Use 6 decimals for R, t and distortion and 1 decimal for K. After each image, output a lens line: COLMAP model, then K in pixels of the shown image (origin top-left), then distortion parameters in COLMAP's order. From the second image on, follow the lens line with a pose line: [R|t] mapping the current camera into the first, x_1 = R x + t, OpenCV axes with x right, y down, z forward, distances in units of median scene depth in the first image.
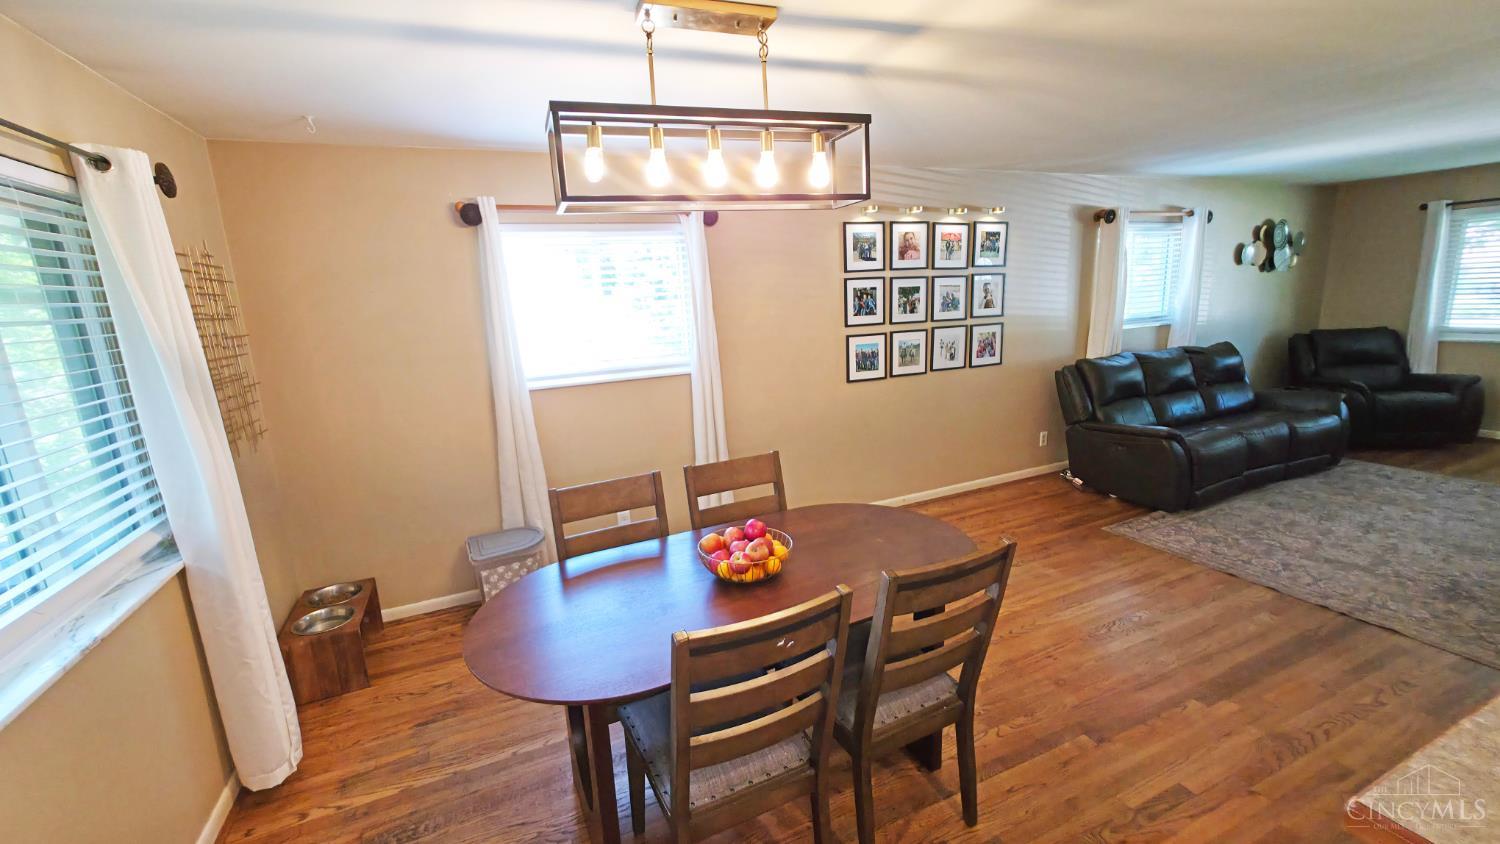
lens RADIAL K [[595.3, 0, 738.6], [0, 595.3, 418.3], [0, 0, 1]] dist [-0.003653, -0.000437]
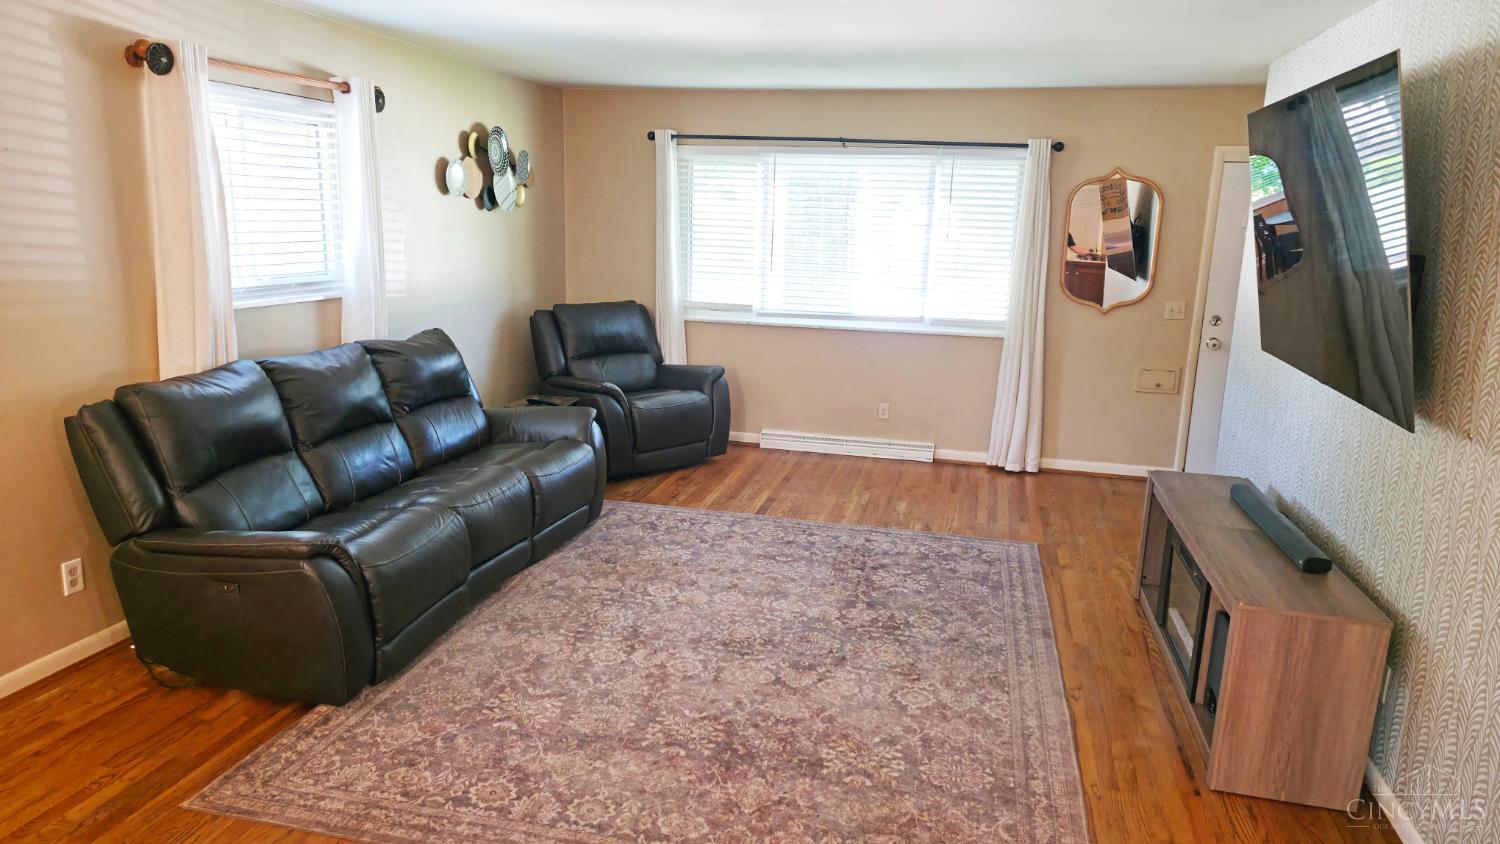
lens RADIAL K [[981.0, 0, 749.3], [0, 981.0, 428.2], [0, 0, 1]] dist [0.057562, -0.055577]
pose [[0.604964, -0.103628, 0.789481, 0.301459], [0.099719, 0.993549, 0.054002, -0.067731], [-0.789984, 0.046057, 0.611395, 0.229602]]
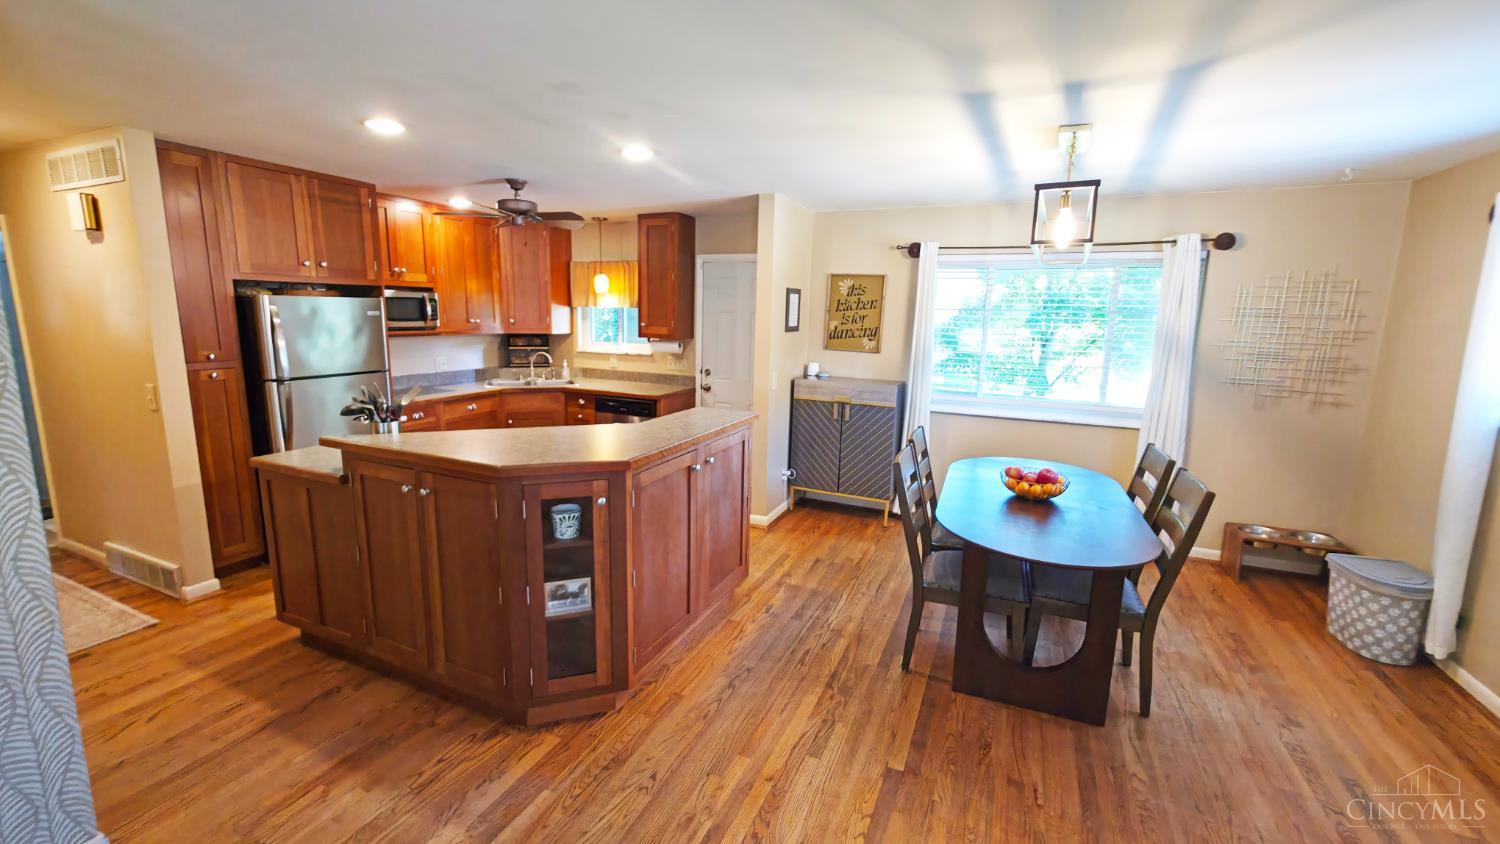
lens RADIAL K [[595.3, 0, 749.2], [0, 595.3, 417.2], [0, 0, 1]] dist [-0.003653, -0.000437]
pose [[-0.740981, 0.142974, -0.656130, 0.671570], [-0.120660, 0.932824, 0.339530, -0.154579], [0.660597, 0.330754, -0.673953, 0.659476]]
